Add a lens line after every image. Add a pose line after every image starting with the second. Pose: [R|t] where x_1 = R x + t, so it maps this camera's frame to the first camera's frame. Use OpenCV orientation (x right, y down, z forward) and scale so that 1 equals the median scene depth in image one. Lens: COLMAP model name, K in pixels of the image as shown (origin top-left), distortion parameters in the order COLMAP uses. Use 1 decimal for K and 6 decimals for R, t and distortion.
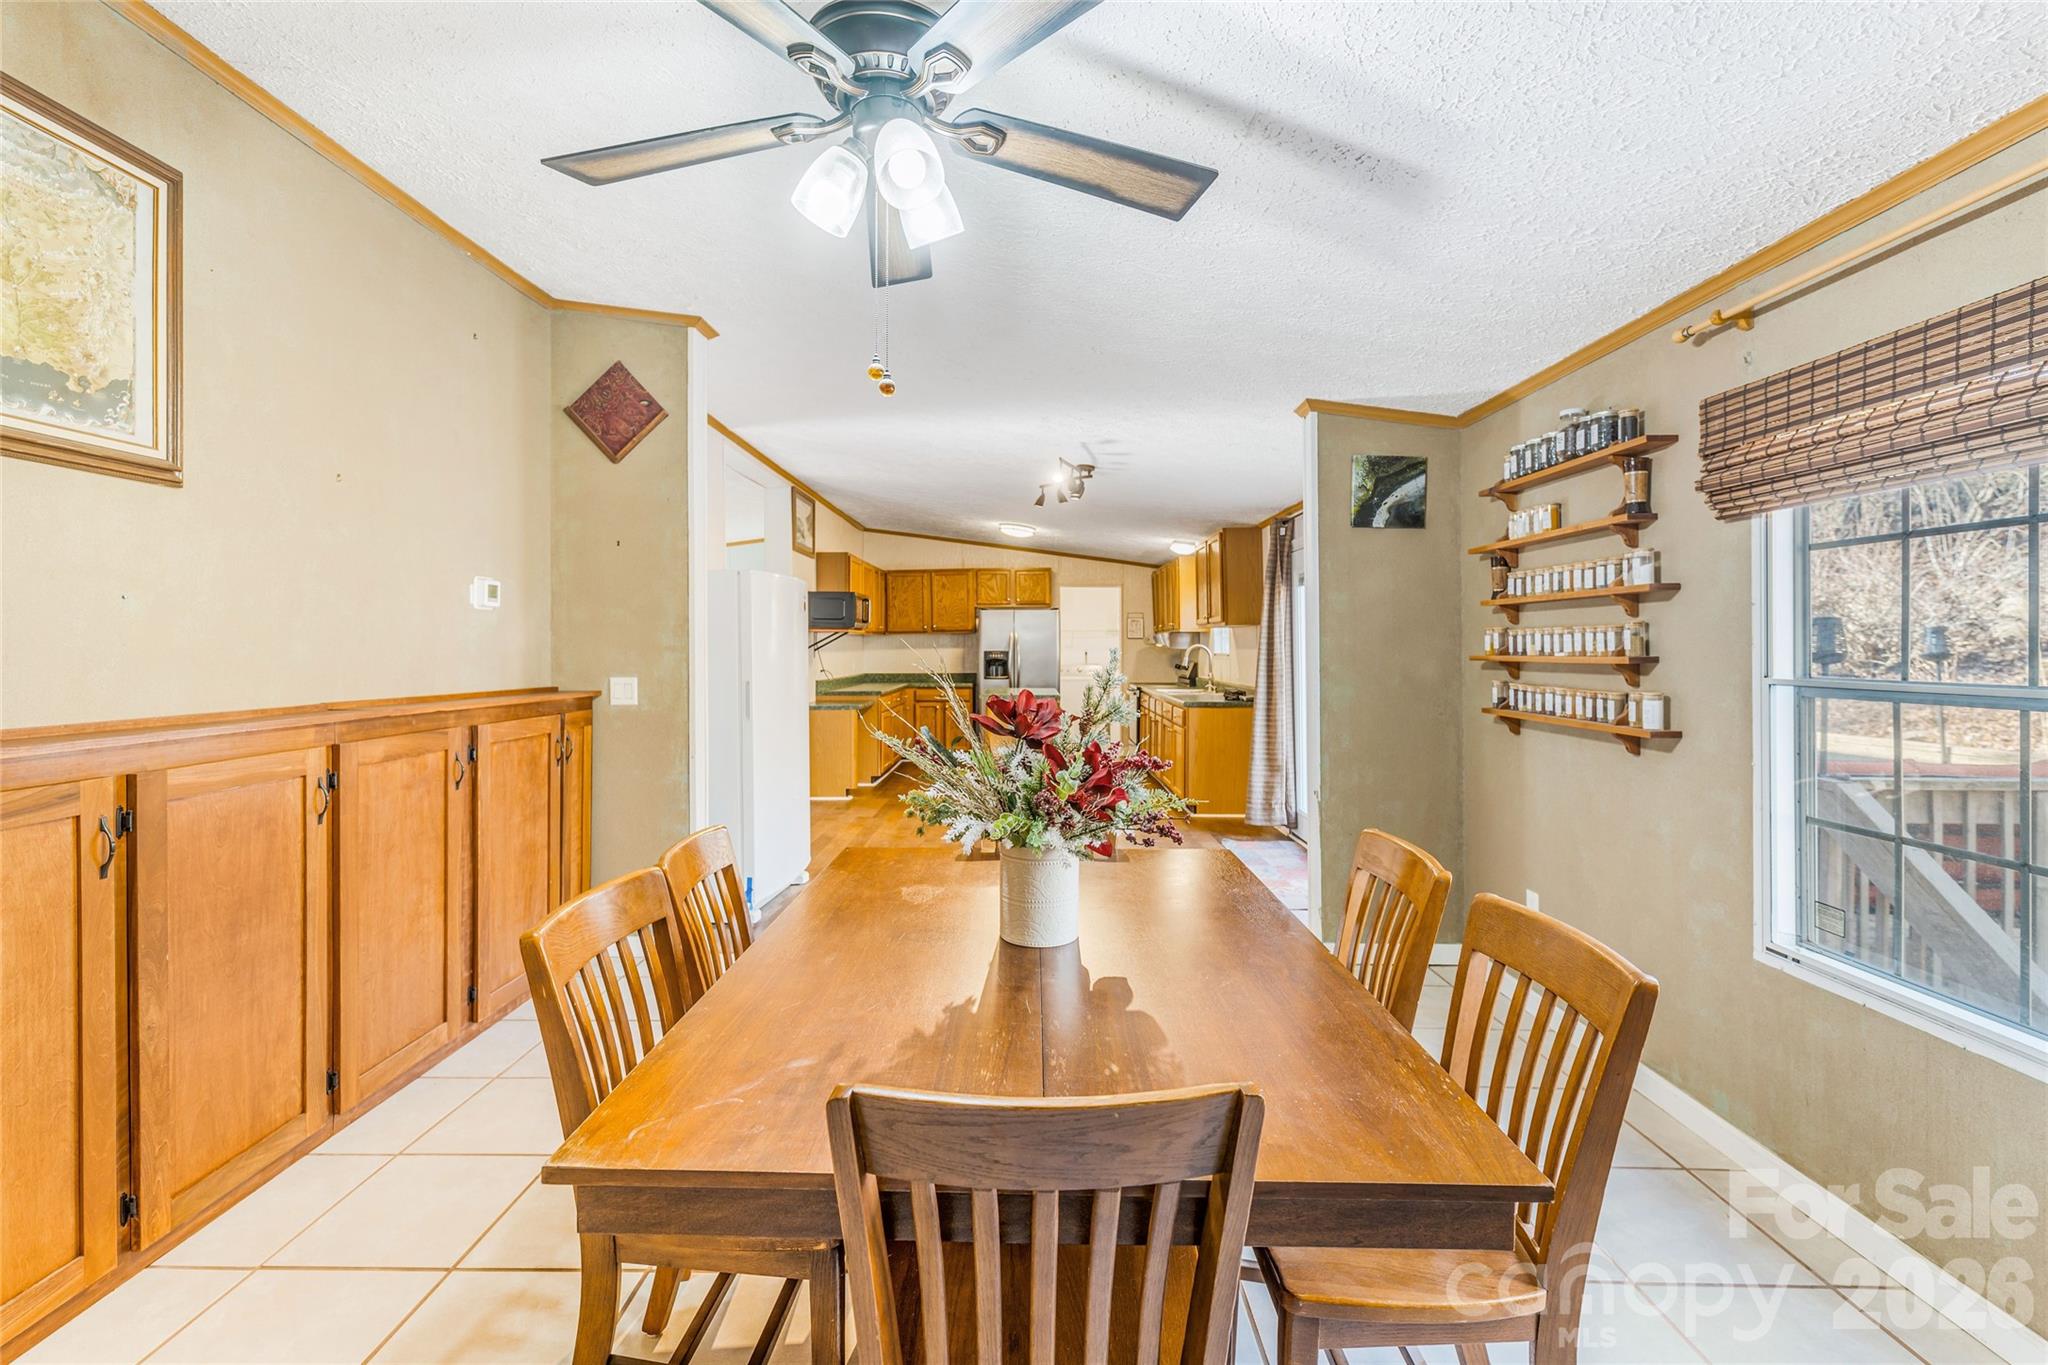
lens RADIAL K [[852.3, 0, 1024.0], [0, 852.3, 642.9], [0, 0, 1]] dist [0.011107, -0.000888]
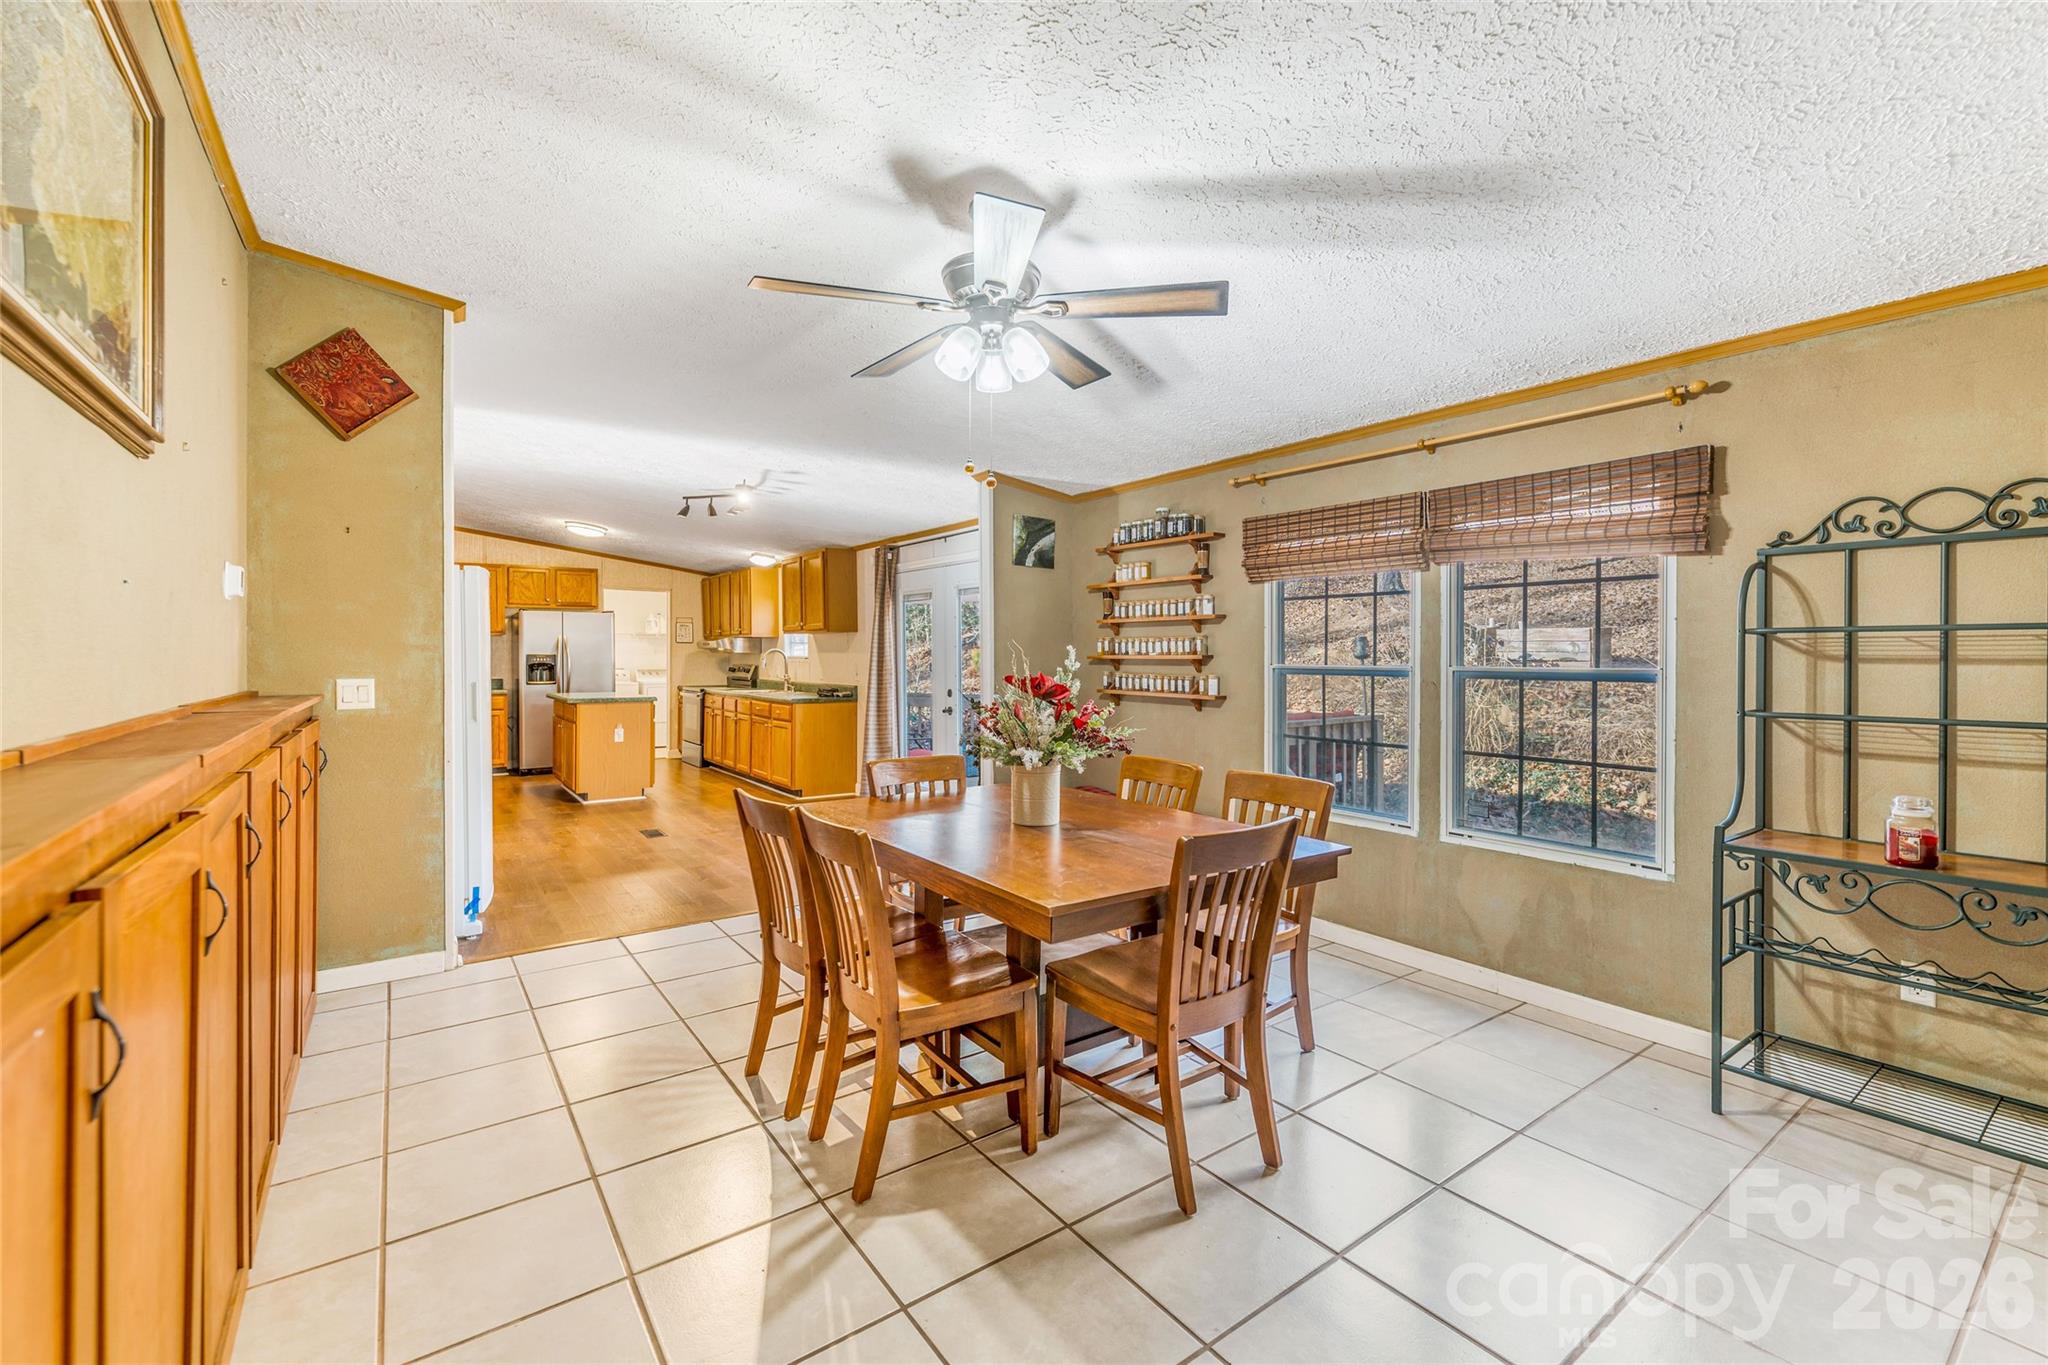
lens RADIAL K [[852.3, 0, 986.0], [0, 852.3, 654.4], [0, 0, 1]] dist [0.011107, -0.000888]
pose [[0.820079, 0.002479, 0.572244, -0.520870], [-0.005988, 0.999973, 0.004250, 0.007576], [-0.572218, -0.006912, 0.820072, -0.150042]]
